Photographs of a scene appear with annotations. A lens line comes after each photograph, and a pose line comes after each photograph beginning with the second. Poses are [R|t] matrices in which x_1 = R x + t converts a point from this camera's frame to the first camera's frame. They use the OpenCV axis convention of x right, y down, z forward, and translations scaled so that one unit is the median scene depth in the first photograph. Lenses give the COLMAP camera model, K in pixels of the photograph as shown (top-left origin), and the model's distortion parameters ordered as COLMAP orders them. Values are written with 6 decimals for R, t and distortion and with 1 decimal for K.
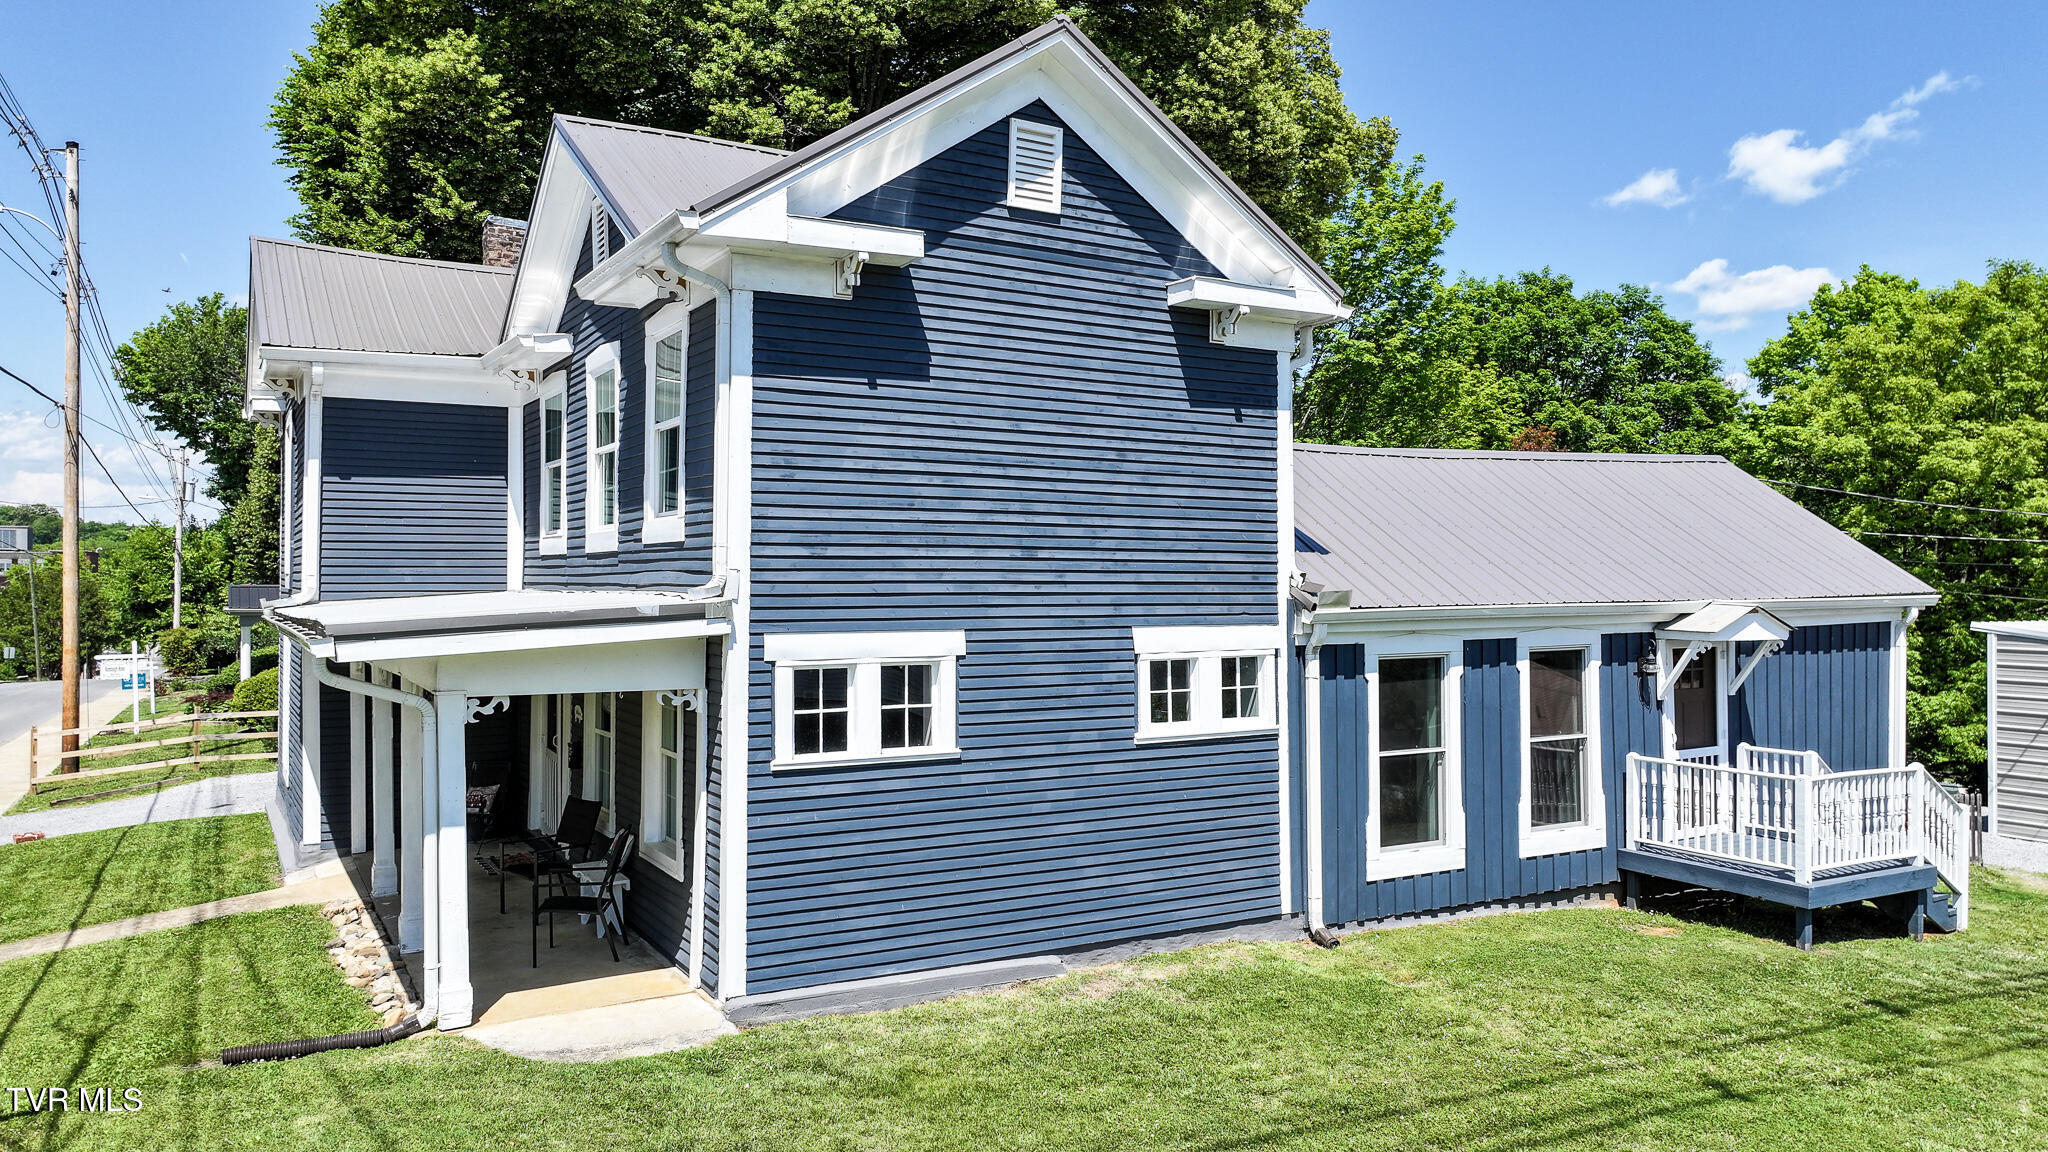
lens RADIAL K [[1452.0, 0, 1030.6], [0, 1452.0, 563.7], [0, 0, 1]] dist [0.006586, 0.008646]
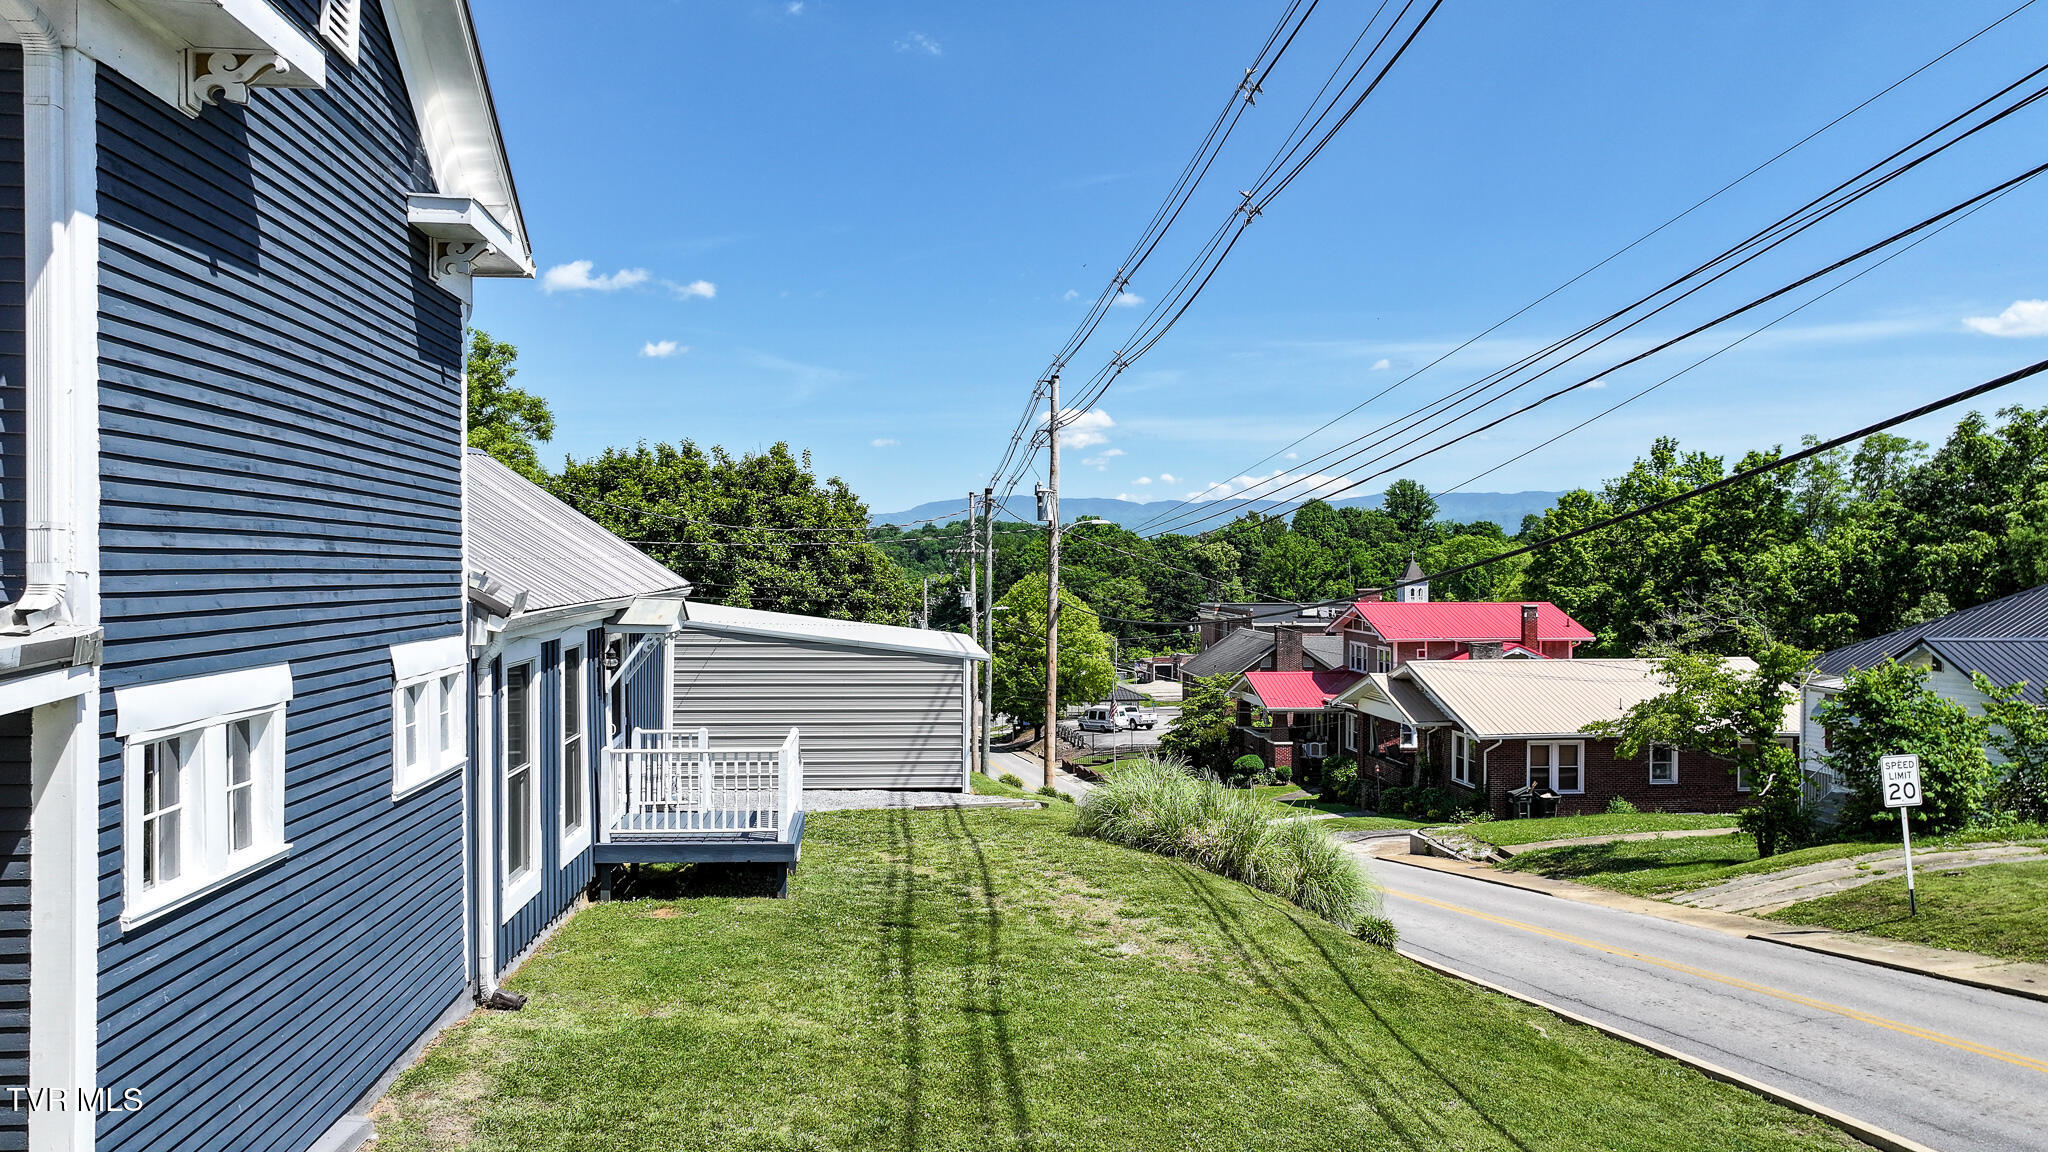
lens RADIAL K [[1452.0, 0, 1037.7], [0, 1452.0, 574.0], [0, 0, 1]] dist [0.006586, 0.008646]
pose [[0.403540, -0.001643, 0.914961, -0.452621], [-0.015400, 0.999845, 0.008587, -0.004566], [-0.914832, -0.017555, 0.403452, 0.372193]]
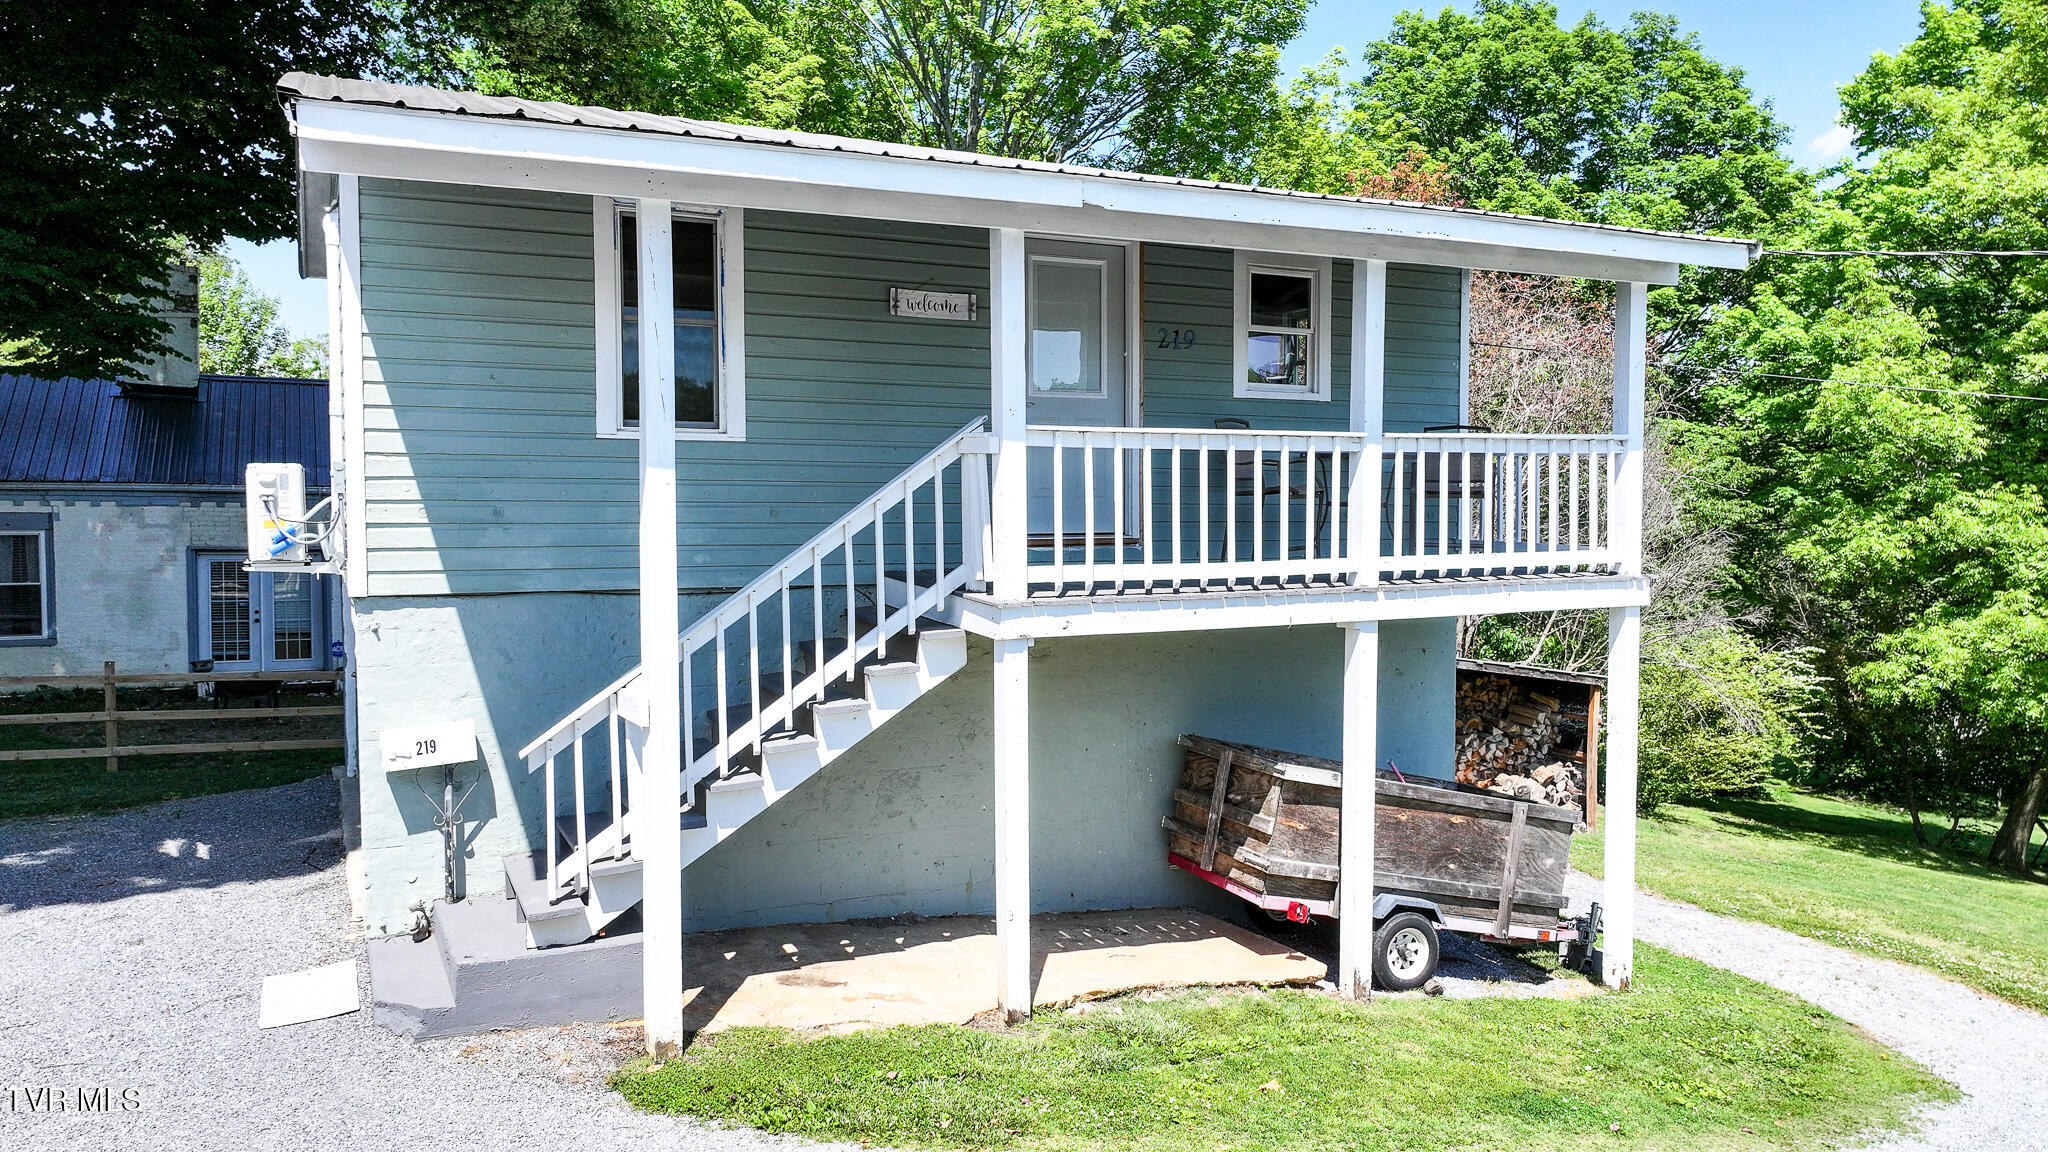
lens RADIAL K [[1452.0, 0, 1012.2], [0, 1452.0, 560.9], [0, 0, 1]] dist [0.006586, 0.008646]
pose [[0.999019, 0.005612, -0.043923, 0.824405], [-0.003110, 0.998379, 0.056822, 0.071979], [0.044171, -0.056630, 0.997418, 1.701959]]
